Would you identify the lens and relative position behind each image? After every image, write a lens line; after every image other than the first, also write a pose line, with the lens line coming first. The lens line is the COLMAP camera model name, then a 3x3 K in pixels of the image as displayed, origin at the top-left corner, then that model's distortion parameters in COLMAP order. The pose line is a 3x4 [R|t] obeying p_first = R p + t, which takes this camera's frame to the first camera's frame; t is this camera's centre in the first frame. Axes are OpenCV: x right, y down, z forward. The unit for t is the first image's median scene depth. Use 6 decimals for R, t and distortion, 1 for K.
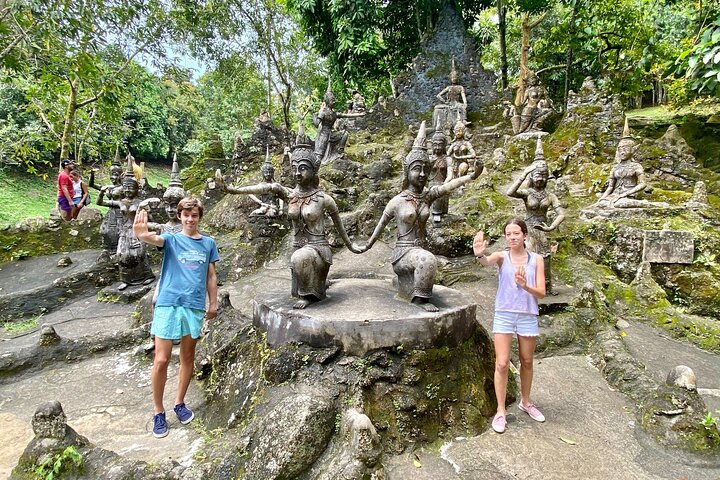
lens RADIAL K [[497.7, 0, 360.0], [0, 497.7, 240.0], [0, 0, 1]] dist [0.071947, -0.002590]
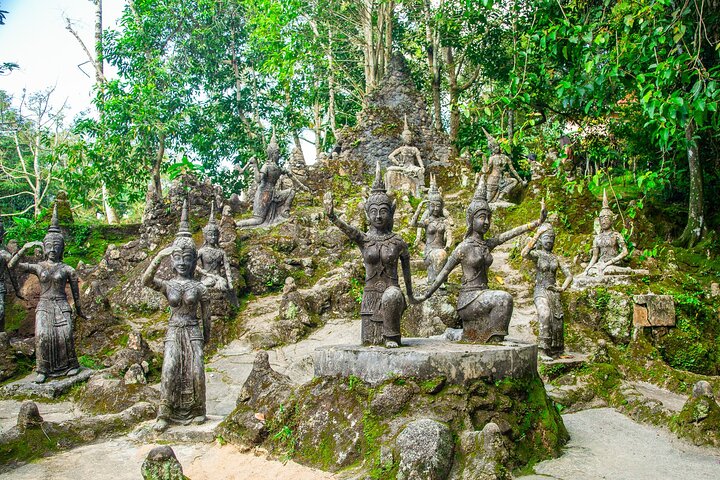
lens RADIAL K [[922.2, 0, 360.0], [0, 922.2, 240.0], [0, 0, 1]] dist [0.002182, 0.050252]
pose [[0.930370, 0.031397, 0.365275, -0.615994], [0.042660, 0.980288, -0.192915, 0.200313], [-0.364131, 0.195065, 0.910691, -0.499665]]
